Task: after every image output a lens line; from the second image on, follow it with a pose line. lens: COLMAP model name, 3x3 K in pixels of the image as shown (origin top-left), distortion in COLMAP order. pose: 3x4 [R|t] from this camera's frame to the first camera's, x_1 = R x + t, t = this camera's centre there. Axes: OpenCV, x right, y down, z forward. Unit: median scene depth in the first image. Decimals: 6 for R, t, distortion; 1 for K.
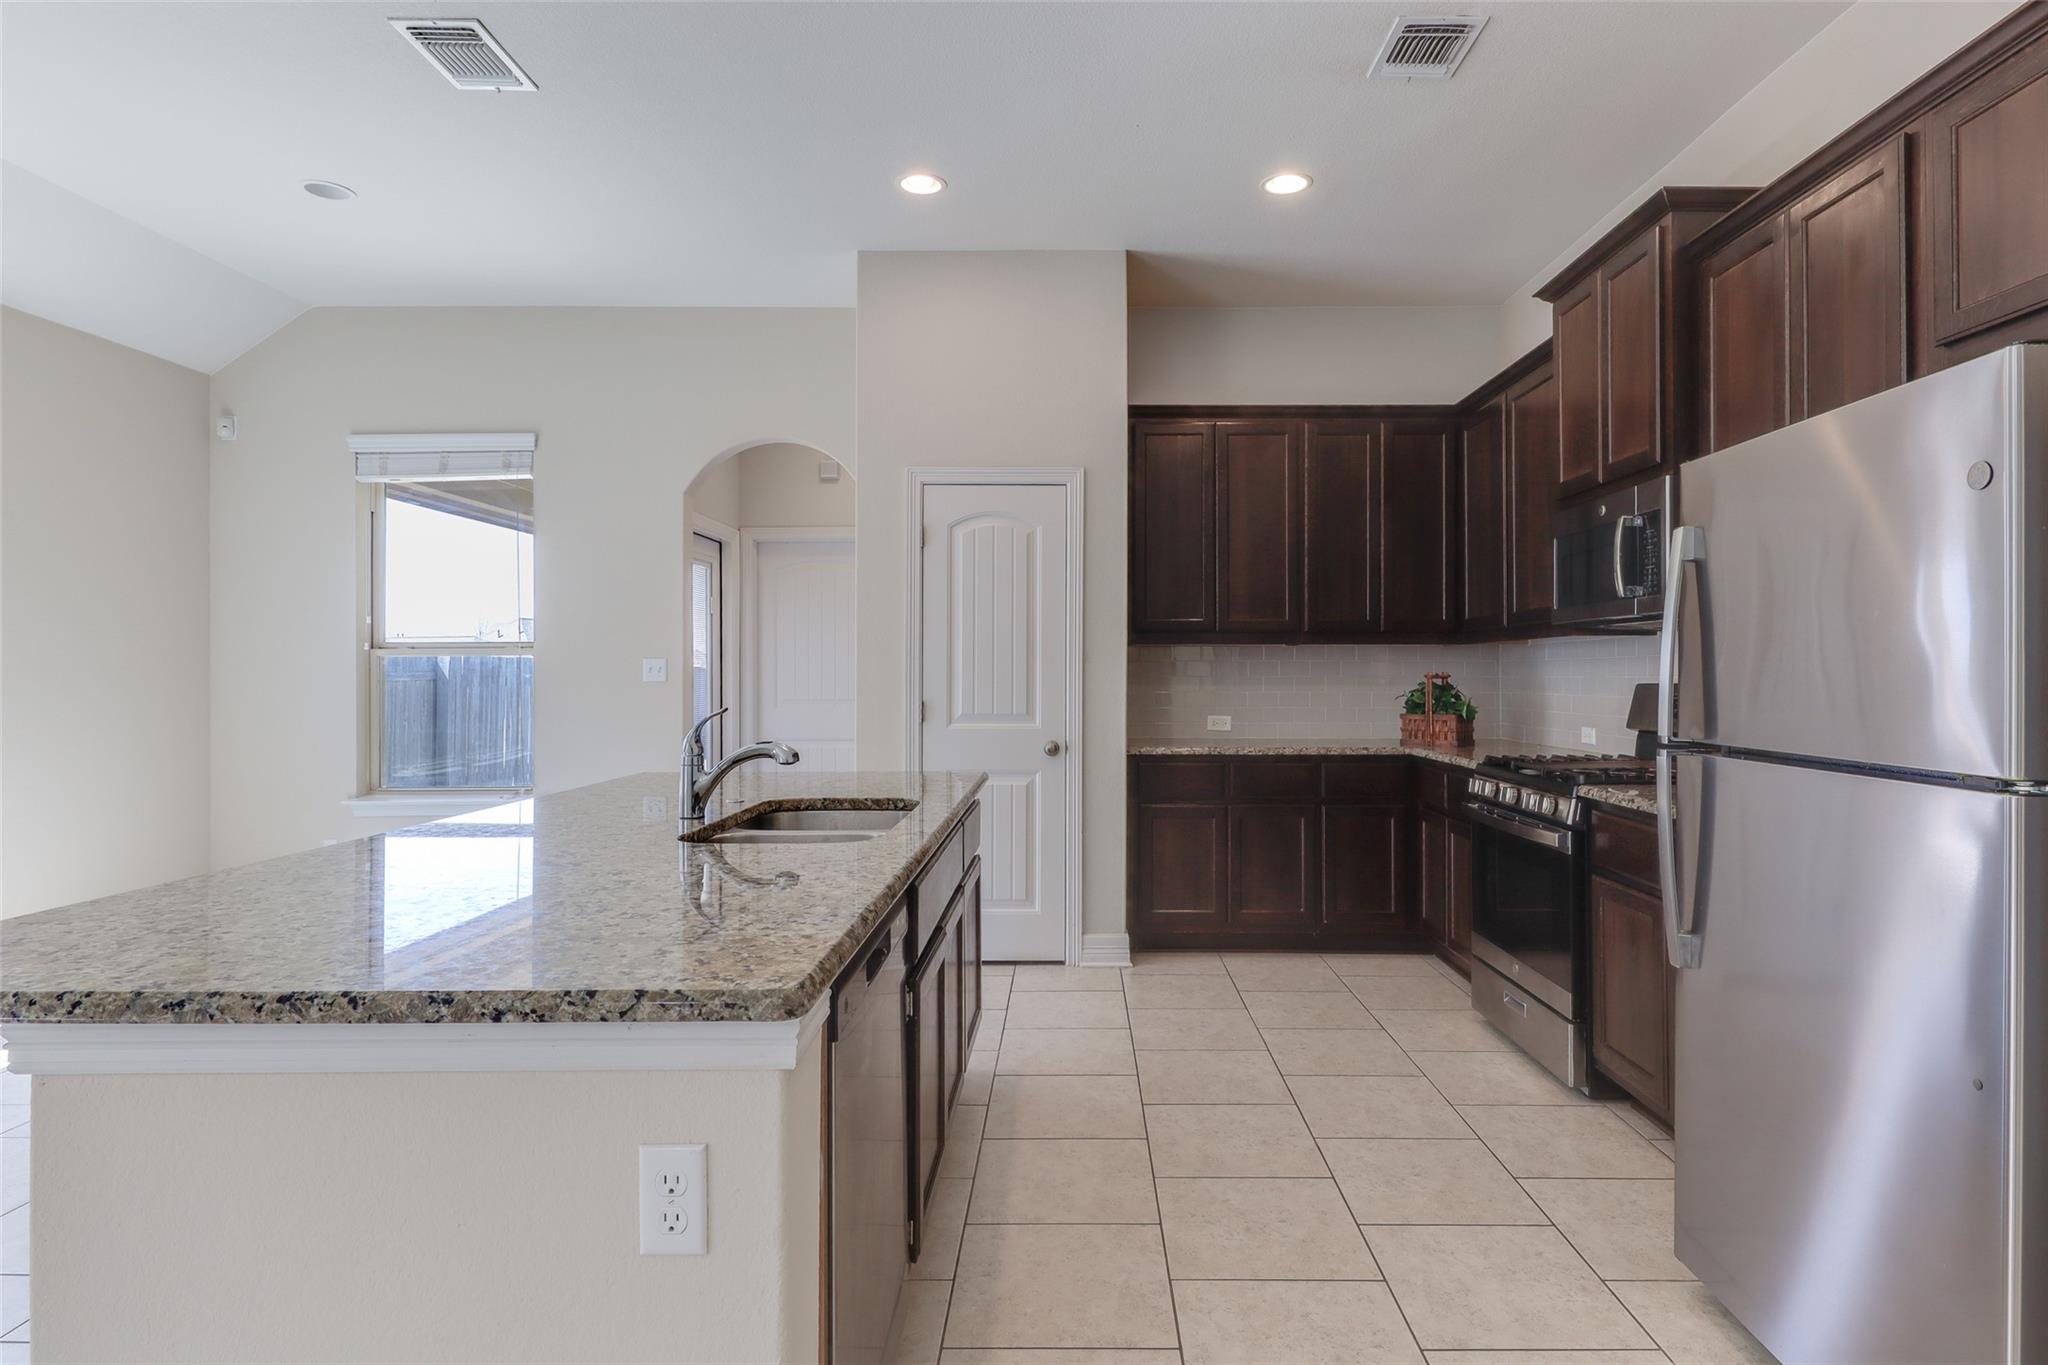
lens RADIAL K [[1087.8, 0, 1075.8], [0, 1087.8, 662.7], [0, 0, 1]] dist [0.014236, 0.000048]
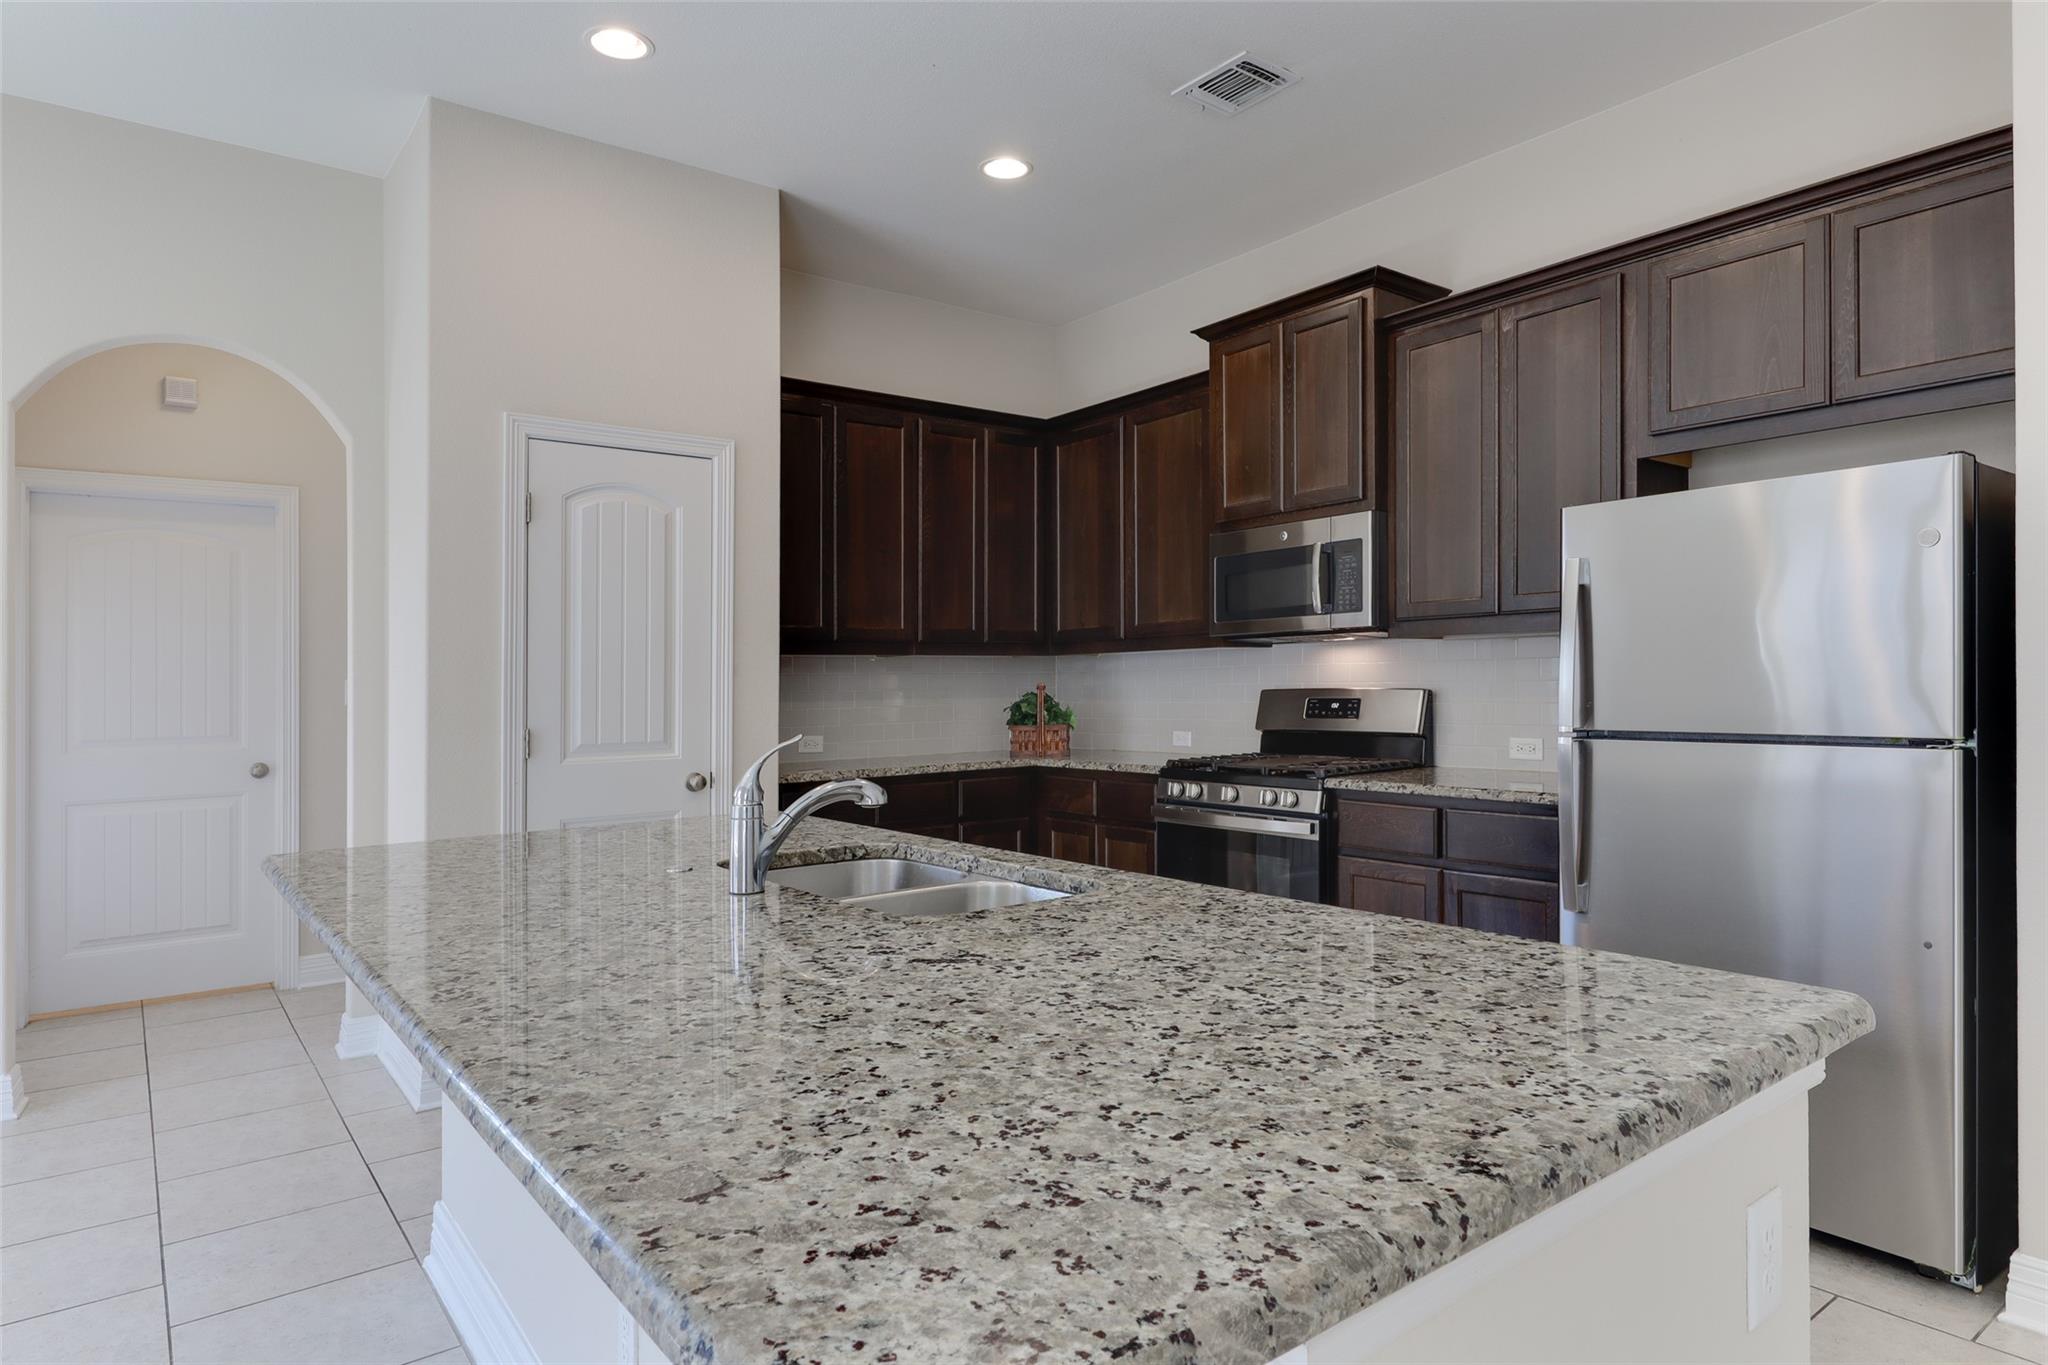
lens RADIAL K [[1171.3, 0, 1032.3], [0, 1171.3, 674.1], [0, 0, 1]] dist [0.016861, -0.000137]
pose [[0.791117, -0.007101, 0.611624, -0.356377], [0.010592, 0.999942, -0.002090, 0.002700], [-0.611574, 0.008131, 0.791146, 0.155761]]
